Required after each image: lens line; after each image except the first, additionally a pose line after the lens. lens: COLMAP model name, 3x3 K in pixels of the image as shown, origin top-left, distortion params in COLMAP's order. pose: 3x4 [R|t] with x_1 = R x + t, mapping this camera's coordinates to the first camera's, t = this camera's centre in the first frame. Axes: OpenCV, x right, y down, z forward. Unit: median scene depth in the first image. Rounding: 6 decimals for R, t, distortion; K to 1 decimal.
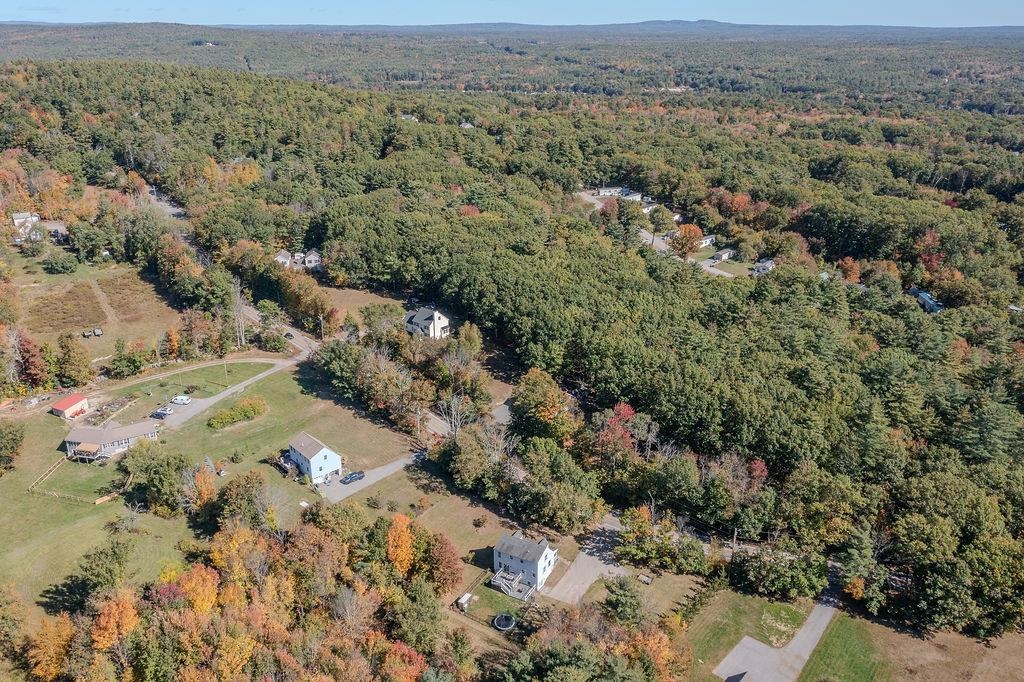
lens RADIAL K [[811.4, 0, 512.0], [0, 811.4, 341.0], [0, 0, 1]] dist [-0.013029, -0.005649]
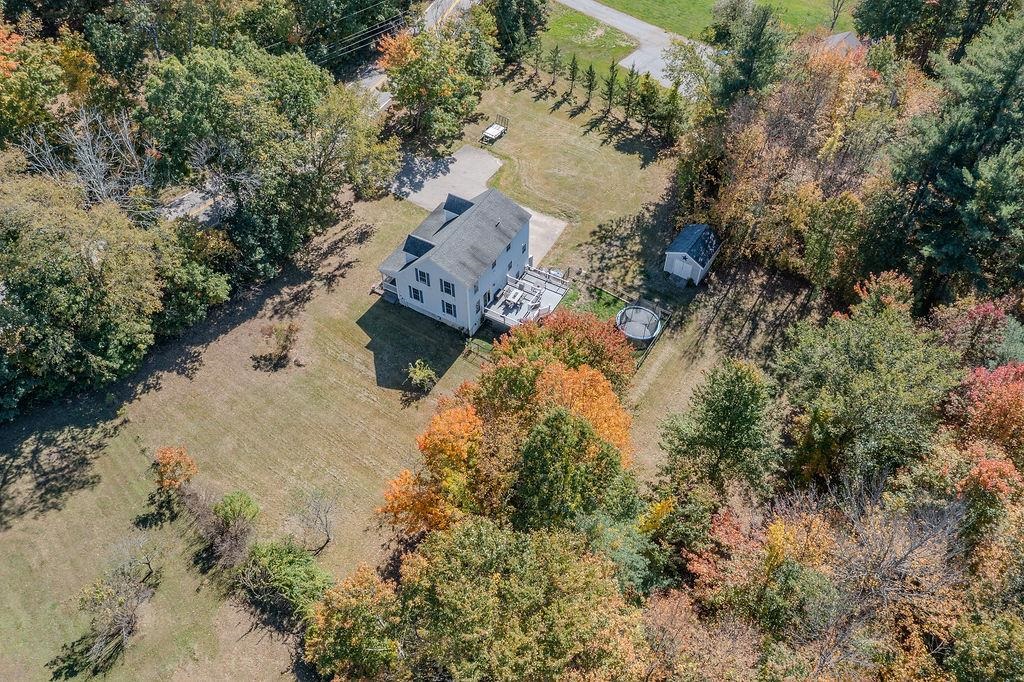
lens RADIAL K [[811.4, 0, 512.0], [0, 811.4, 341.0], [0, 0, 1]] dist [-0.013029, -0.005649]
pose [[0.020138, -0.755591, 0.654734, -0.299933], [0.370261, 0.613940, 0.697126, 0.008090], [-0.928709, 0.228384, 0.292129, 0.882879]]
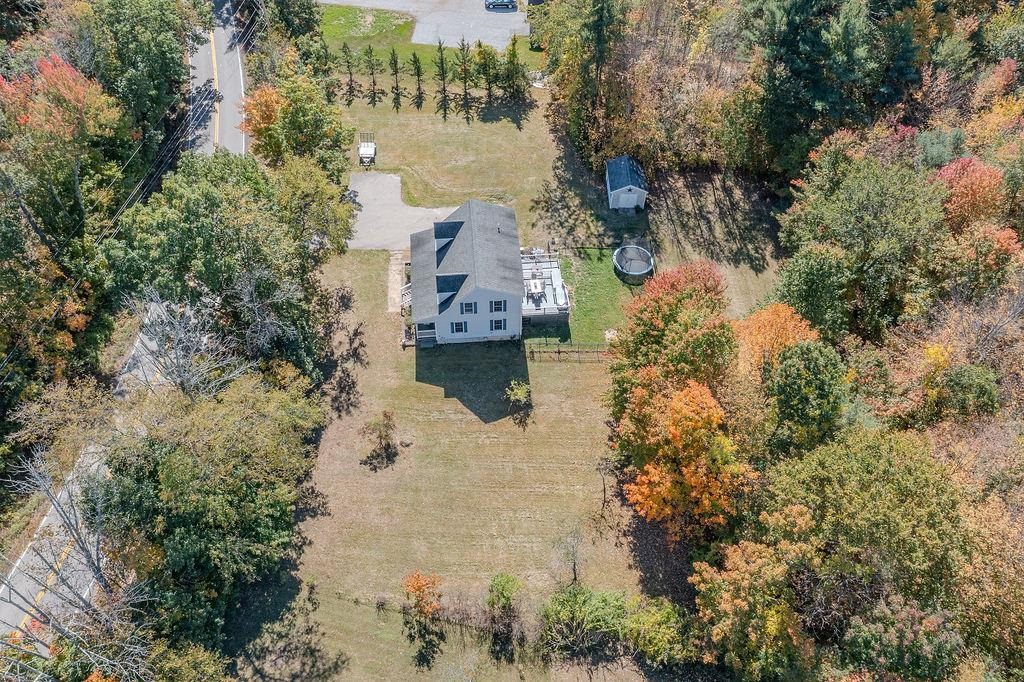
lens RADIAL K [[811.4, 0, 512.0], [0, 811.4, 341.0], [0, 0, 1]] dist [-0.013029, -0.005649]
pose [[-0.557250, -0.665948, 0.495969, -0.235659], [0.300299, 0.395243, 0.868104, -0.086440], [-0.774140, 0.632690, -0.020265, 1.038802]]
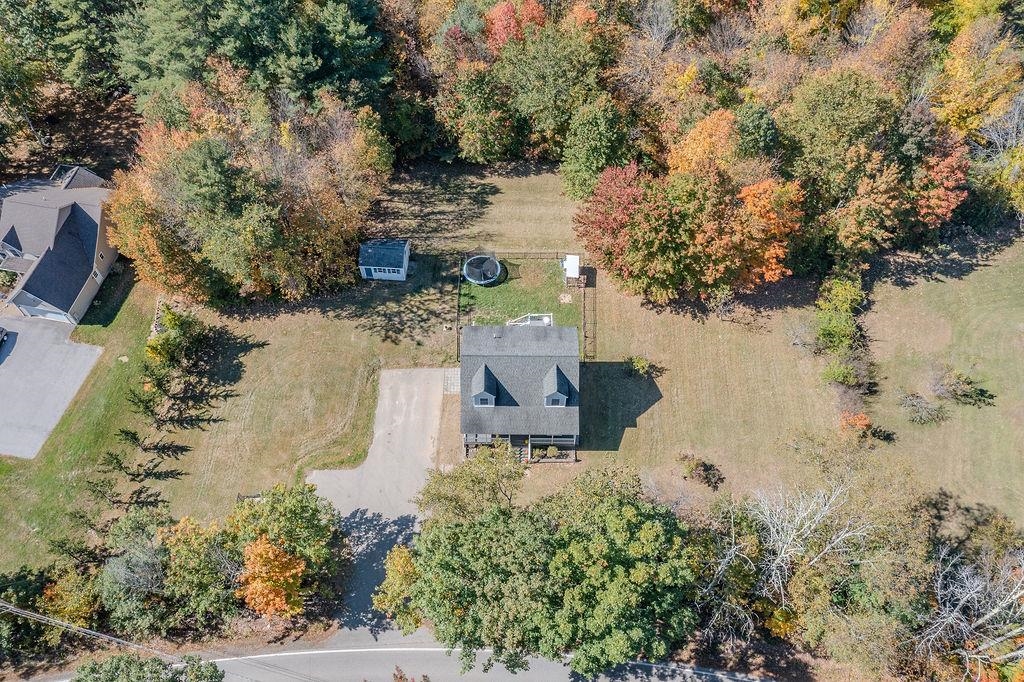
lens RADIAL K [[811.4, 0, 512.0], [0, 811.4, 341.0], [0, 0, 1]] dist [-0.013029, -0.005649]
pose [[-0.879186, 0.399705, -0.259360, 0.125972], [-0.173470, 0.238462, 0.955533, -0.155194], [0.443779, 0.885083, -0.140316, 1.064931]]
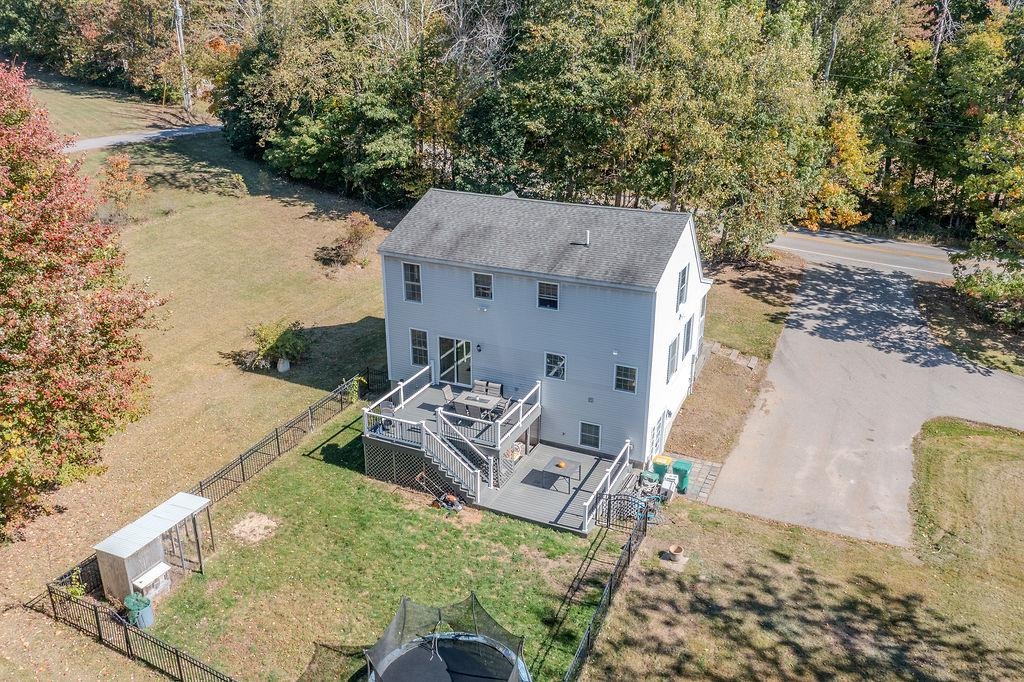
lens RADIAL K [[811.4, 0, 512.0], [0, 811.4, 341.0], [0, 0, 1]] dist [-0.013029, -0.005649]
pose [[0.997421, -0.021943, 0.068340, -0.006275], [0.021495, 0.999742, 0.007279, 0.278033], [-0.068482, -0.005792, 0.997636, 0.834132]]
